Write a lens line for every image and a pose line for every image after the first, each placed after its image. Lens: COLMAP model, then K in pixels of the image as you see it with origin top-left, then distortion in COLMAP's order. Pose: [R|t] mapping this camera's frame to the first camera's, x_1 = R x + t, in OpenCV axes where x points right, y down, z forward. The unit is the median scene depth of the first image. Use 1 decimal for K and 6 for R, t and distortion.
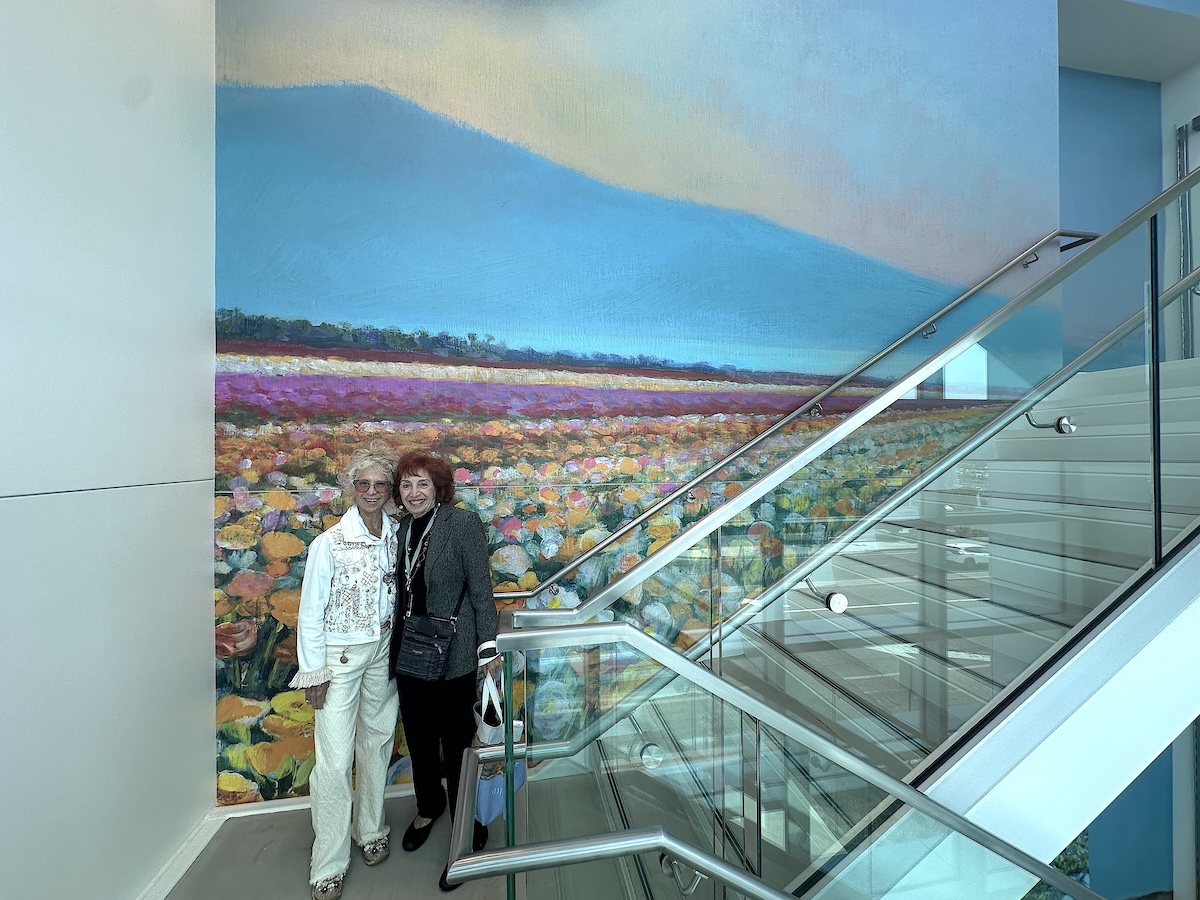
lens RADIAL K [[479.2, 0, 600.0], [0, 479.2, 450.0], [0, 0, 1]] dist [-0.001753, -0.000005]
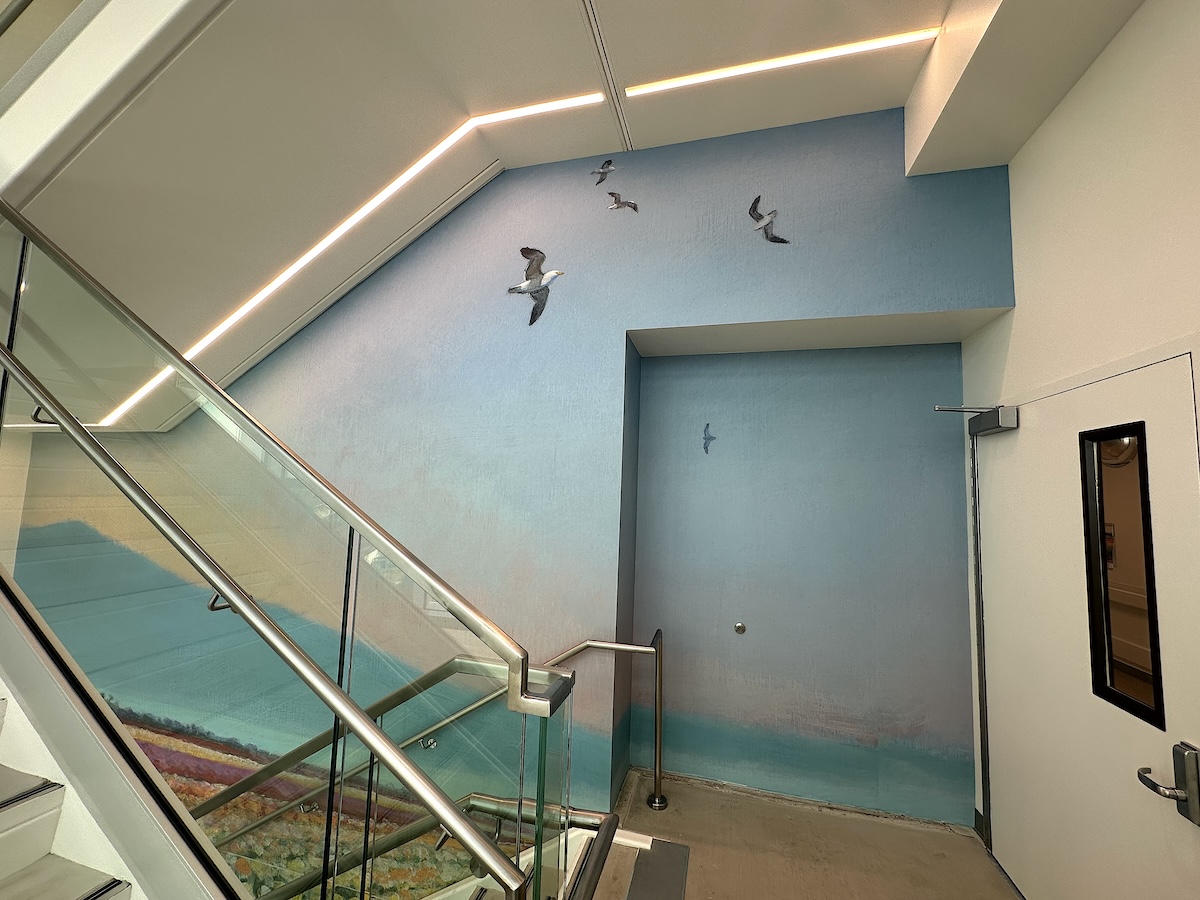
lens RADIAL K [[479.2, 0, 600.0], [0, 479.2, 450.0], [0, 0, 1]] dist [-0.001753, -0.000005]
pose [[0.900768, -0.002574, -0.434292, 1.485445], [-0.038422, 0.995589, -0.085592, -0.796188], [0.432597, 0.093785, 0.896696, 0.276707]]
